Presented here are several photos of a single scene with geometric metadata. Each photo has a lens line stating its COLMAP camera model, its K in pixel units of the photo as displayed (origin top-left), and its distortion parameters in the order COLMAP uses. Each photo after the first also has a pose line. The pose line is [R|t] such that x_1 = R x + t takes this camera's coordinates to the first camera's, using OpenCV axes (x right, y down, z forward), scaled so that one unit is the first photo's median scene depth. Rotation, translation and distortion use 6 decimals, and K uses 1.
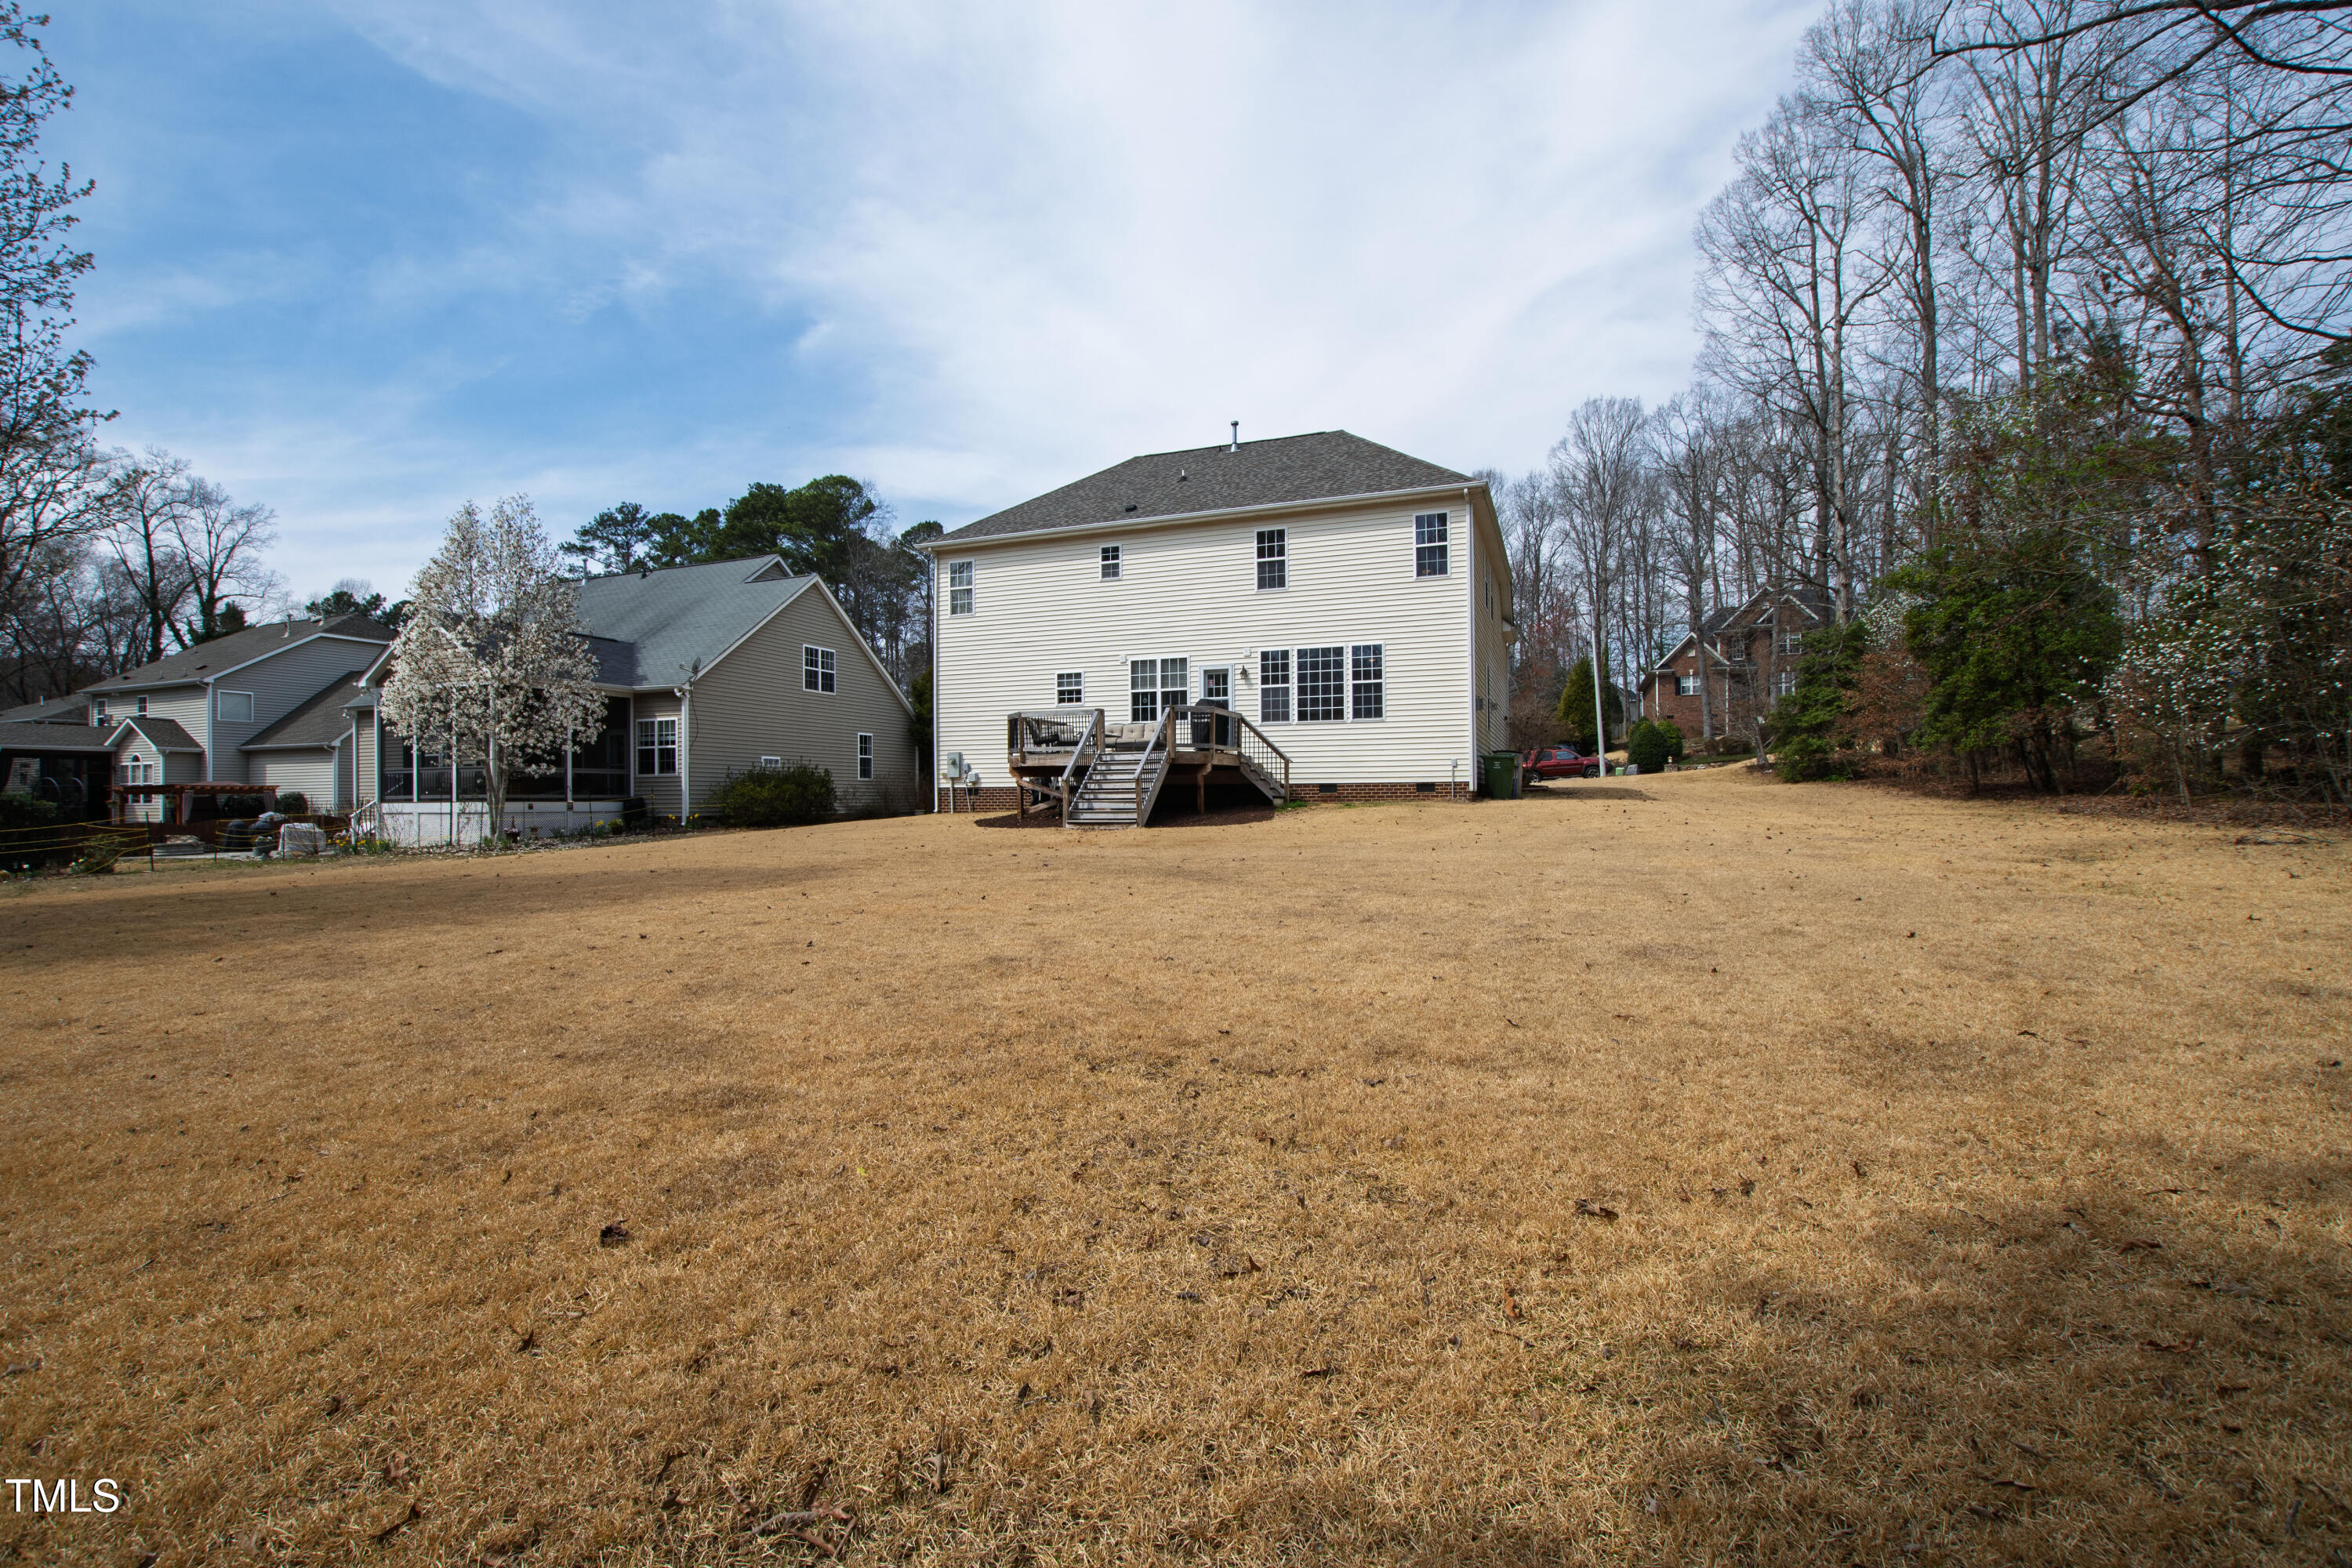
lens RADIAL K [[1030.9, 0, 1165.9], [0, 1030.9, 798.0], [0, 0, 1]] dist [0.002455, 0.000240]
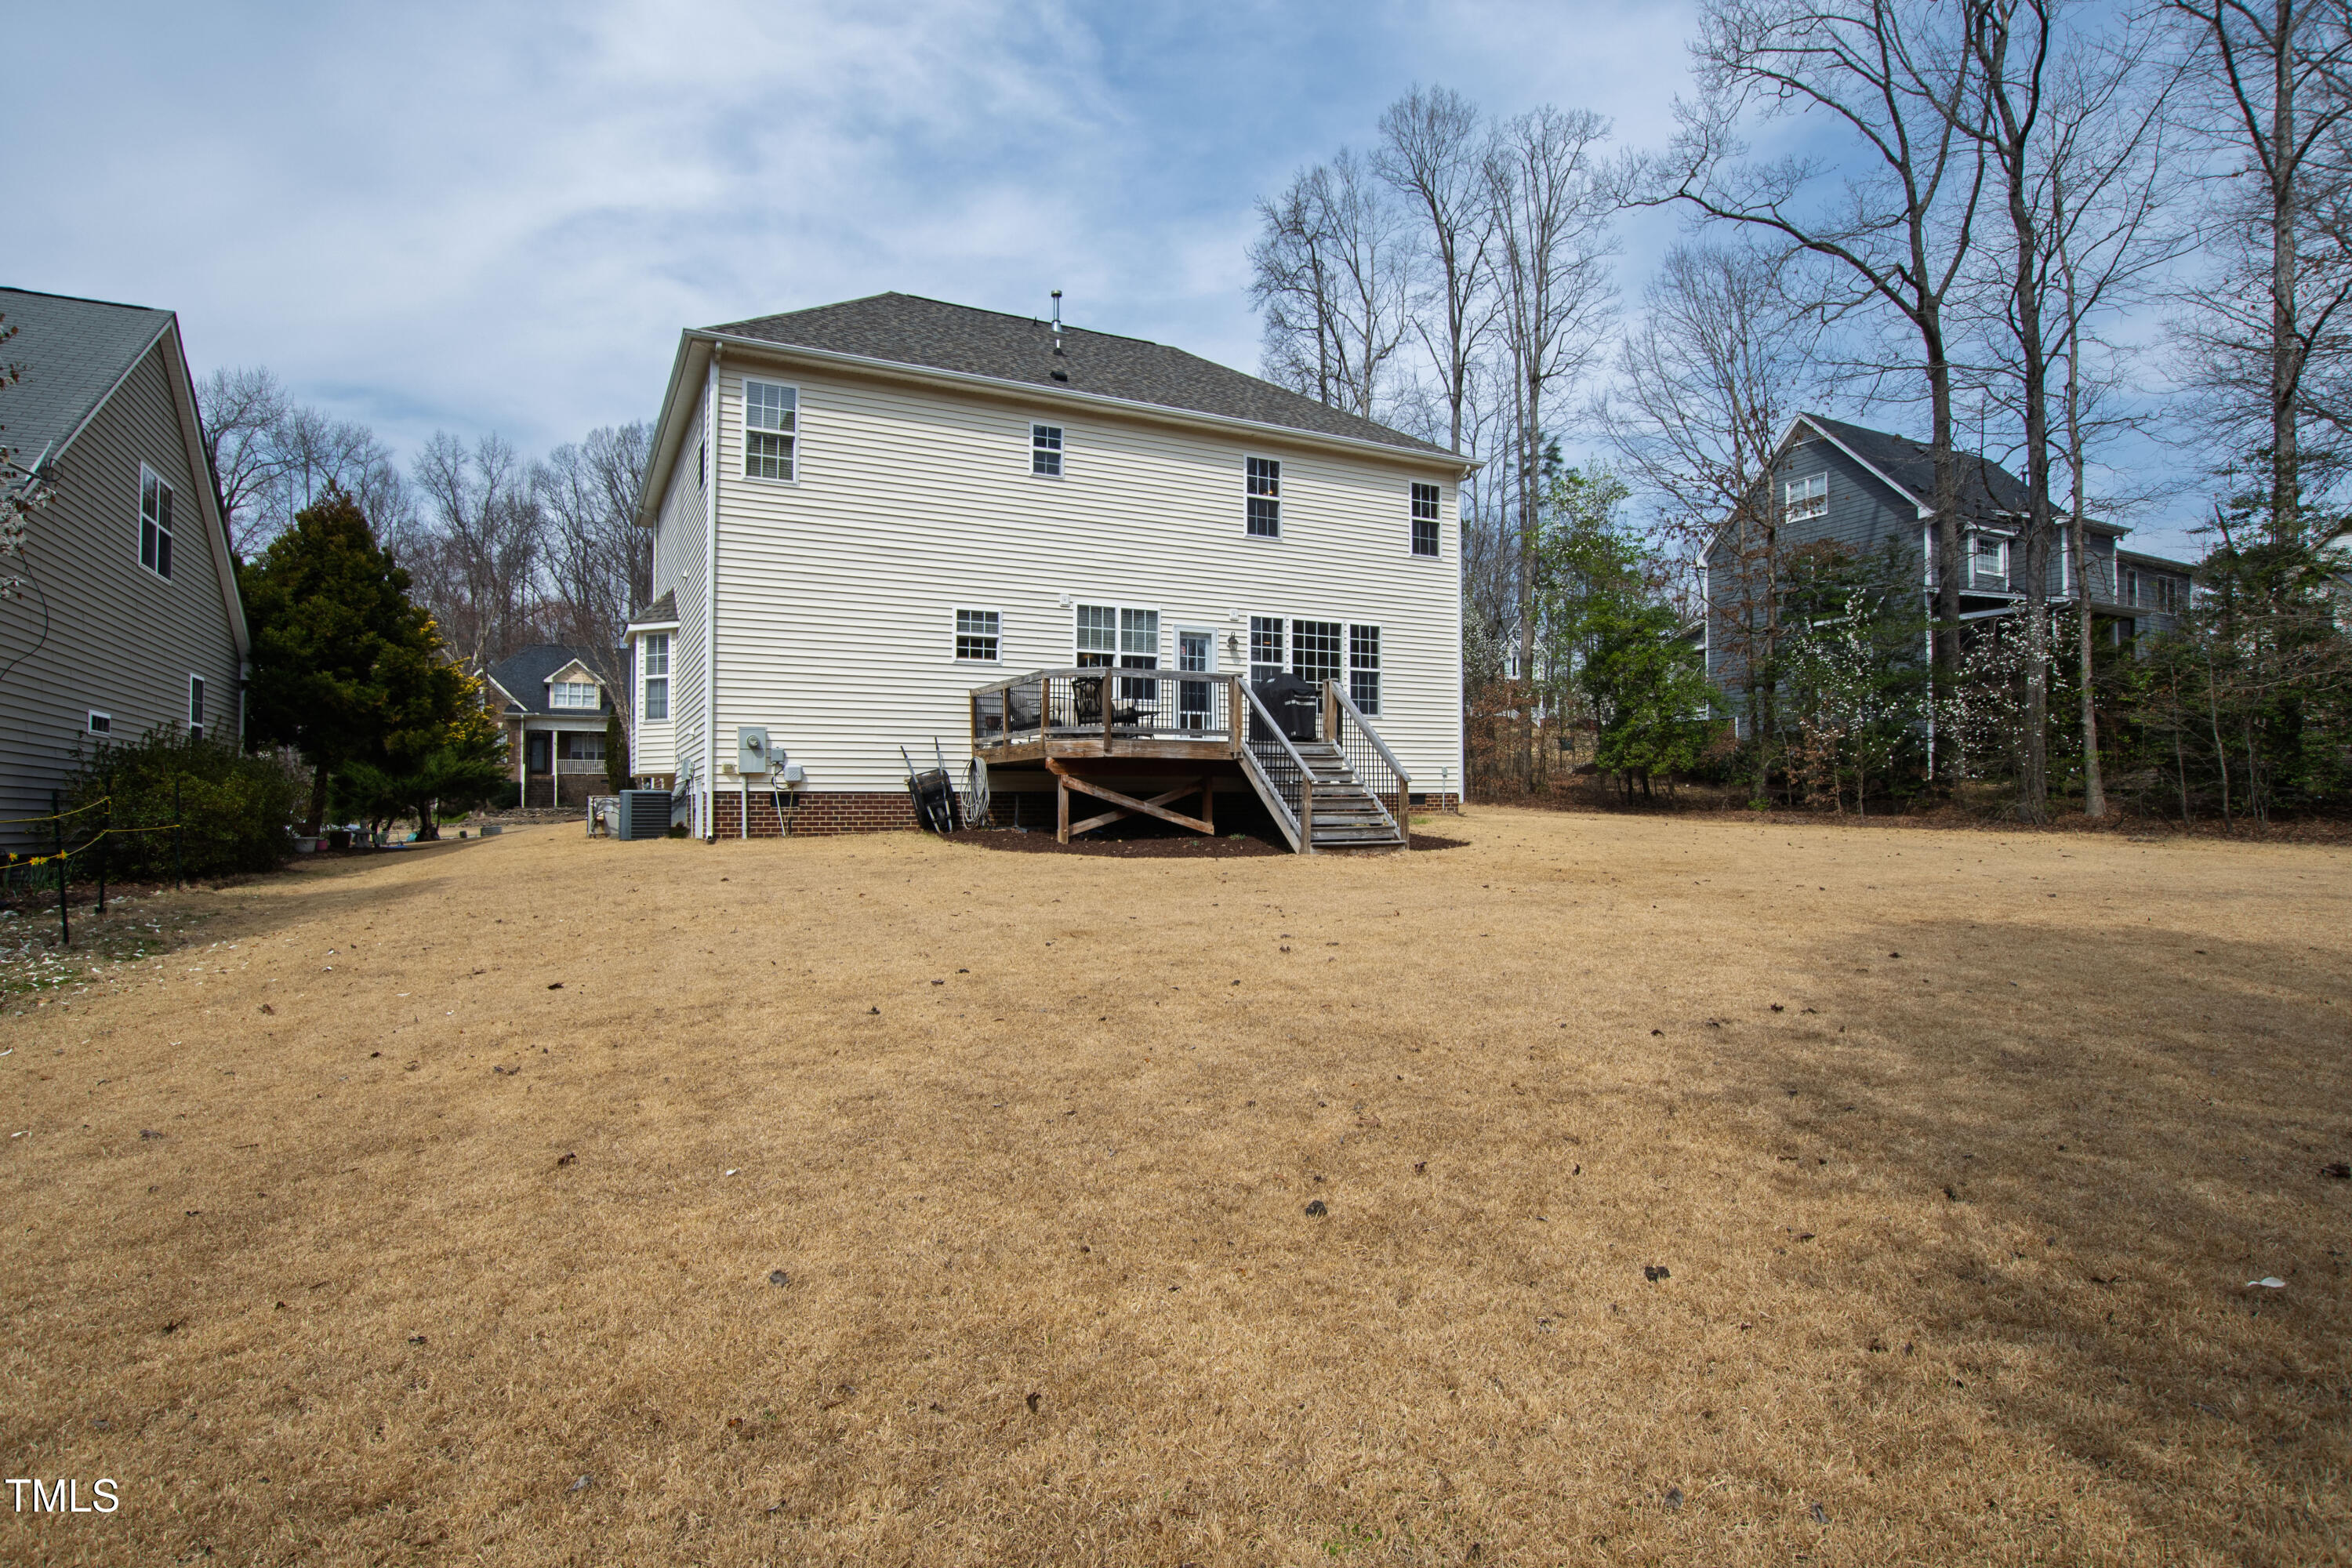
lens RADIAL K [[1188.2, 0, 1176.0], [0, 1188.2, 784.0], [0, 0, 1]] dist [-0.000614, -0.000001]
pose [[0.667025, 0.021347, 0.744730, -0.587034], [0.003851, 0.999477, -0.032099, 0.007636], [-0.745026, 0.024279, 0.666594, 0.467168]]
